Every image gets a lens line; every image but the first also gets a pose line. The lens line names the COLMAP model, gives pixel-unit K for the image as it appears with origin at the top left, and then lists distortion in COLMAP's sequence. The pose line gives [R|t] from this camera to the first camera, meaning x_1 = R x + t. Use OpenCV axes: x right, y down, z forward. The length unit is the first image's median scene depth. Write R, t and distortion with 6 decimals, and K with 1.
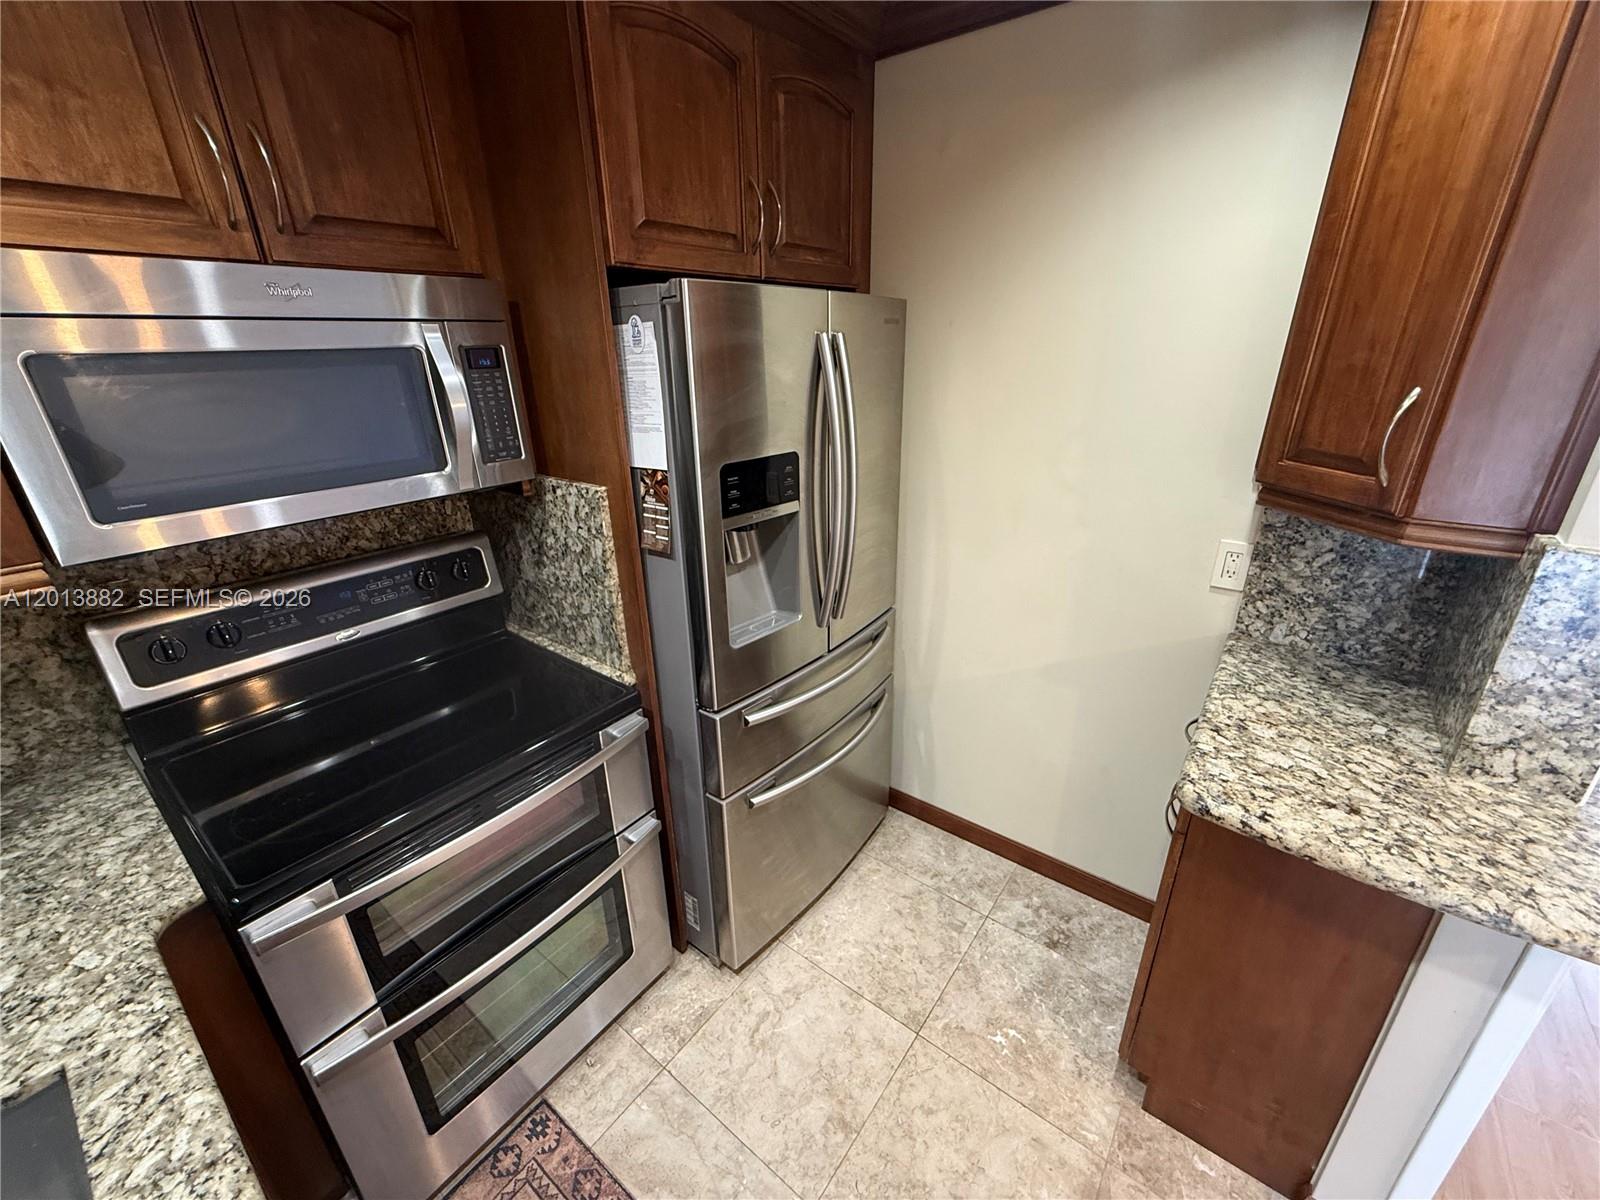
lens RADIAL K [[640.2, 0, 797.6], [0, 640.2, 603.8], [0, 0, 1]] dist [-0.005384, 0.001907]
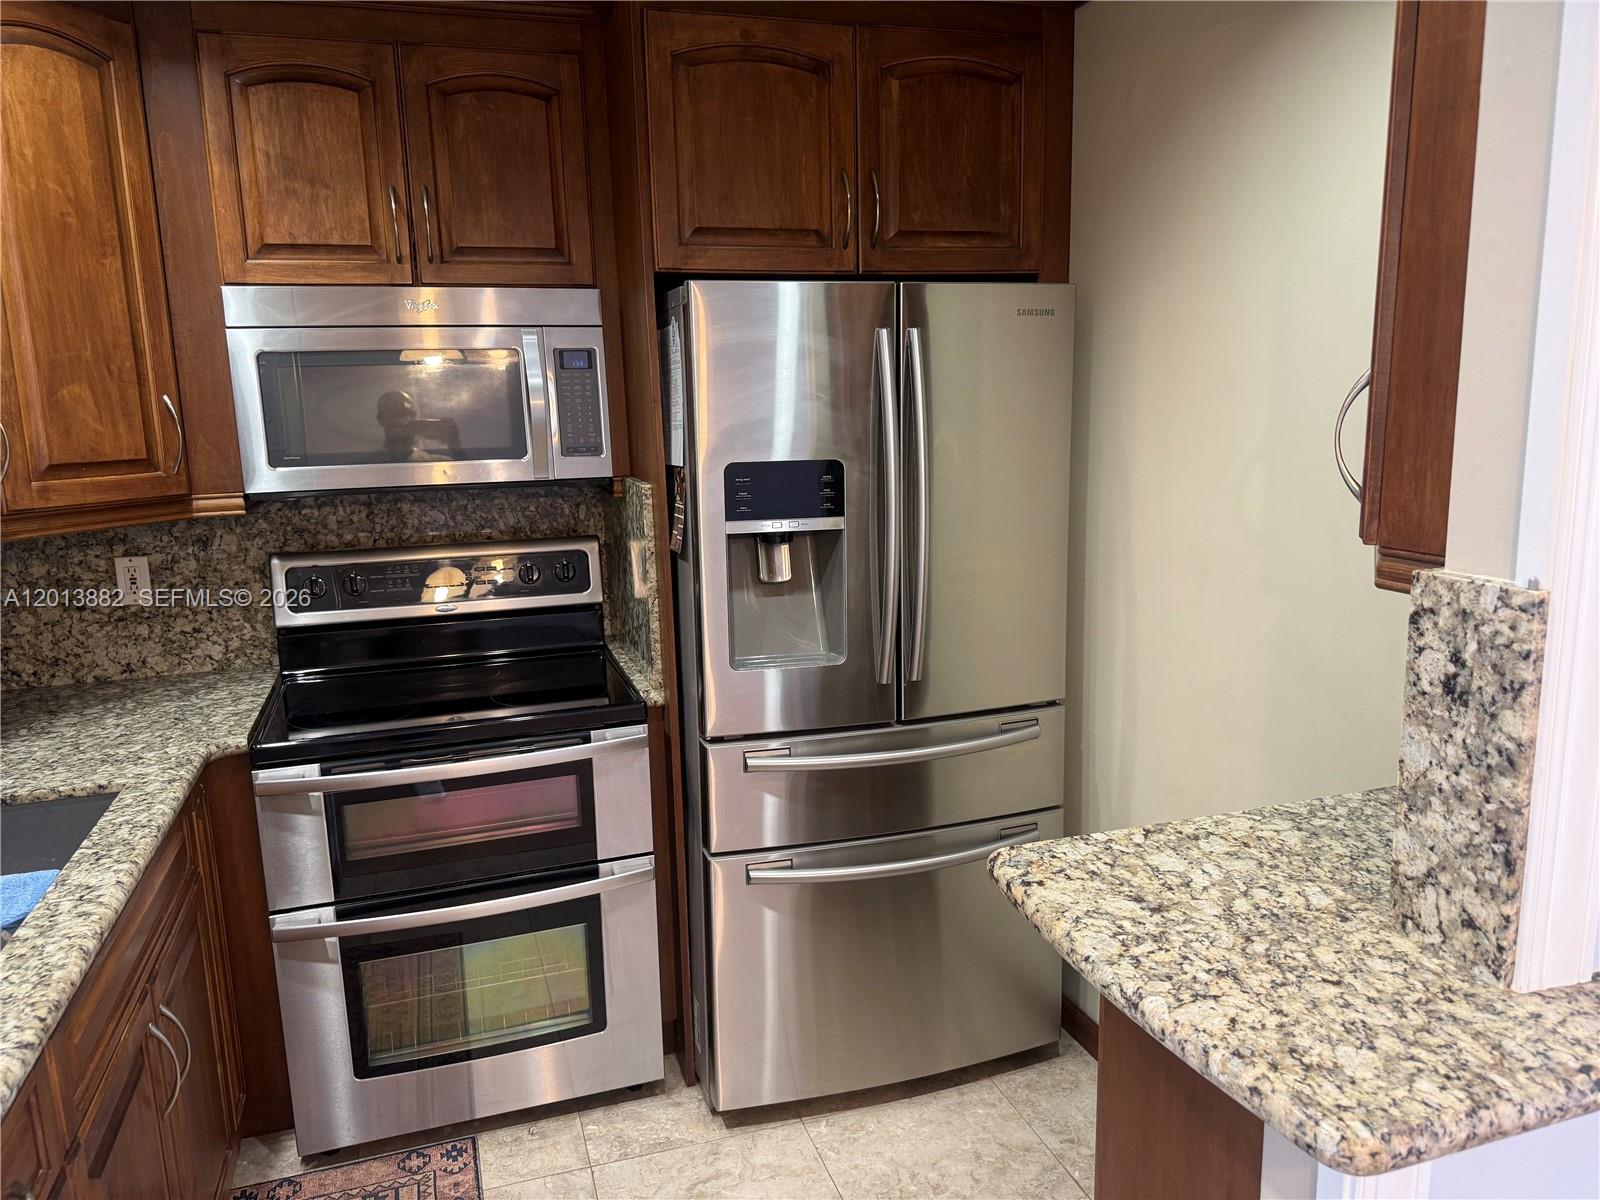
lens RADIAL K [[1134.6, 0, 799.9], [0, 1134.6, 613.8], [0, 0, 1]] dist [0.032035, -0.028034]
pose [[0.827642, 0.108368, -0.550695, 0.982718], [-0.202517, 0.972744, -0.112944, 0.180444], [0.523446, 0.205002, 0.827030, -0.307377]]
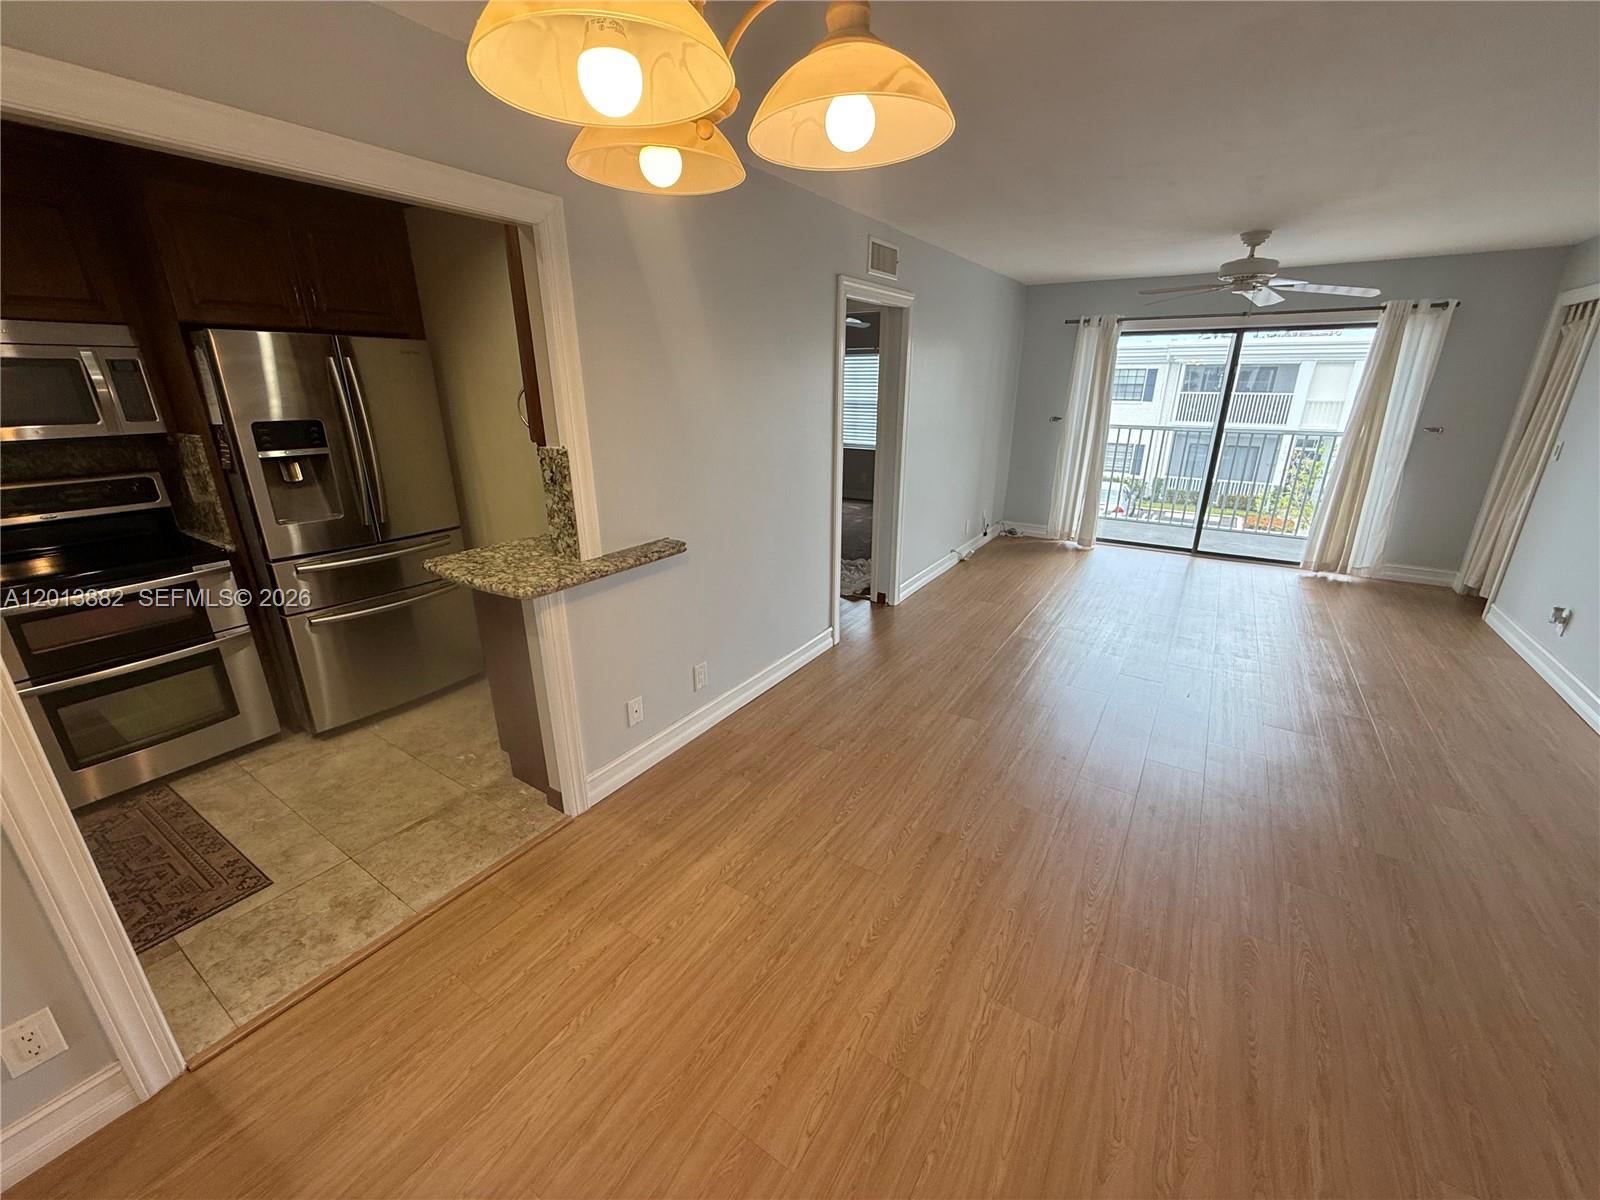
lens RADIAL K [[640.2, 0, 804.0], [0, 640.2, 601.0], [0, 0, 1]] dist [-0.005384, 0.001907]
pose [[0.996072, -0.008002, 0.088185, 1.470442], [0.012567, 0.998602, -0.051335, 0.476722], [-0.087651, 0.052241, 0.994780, -1.120441]]
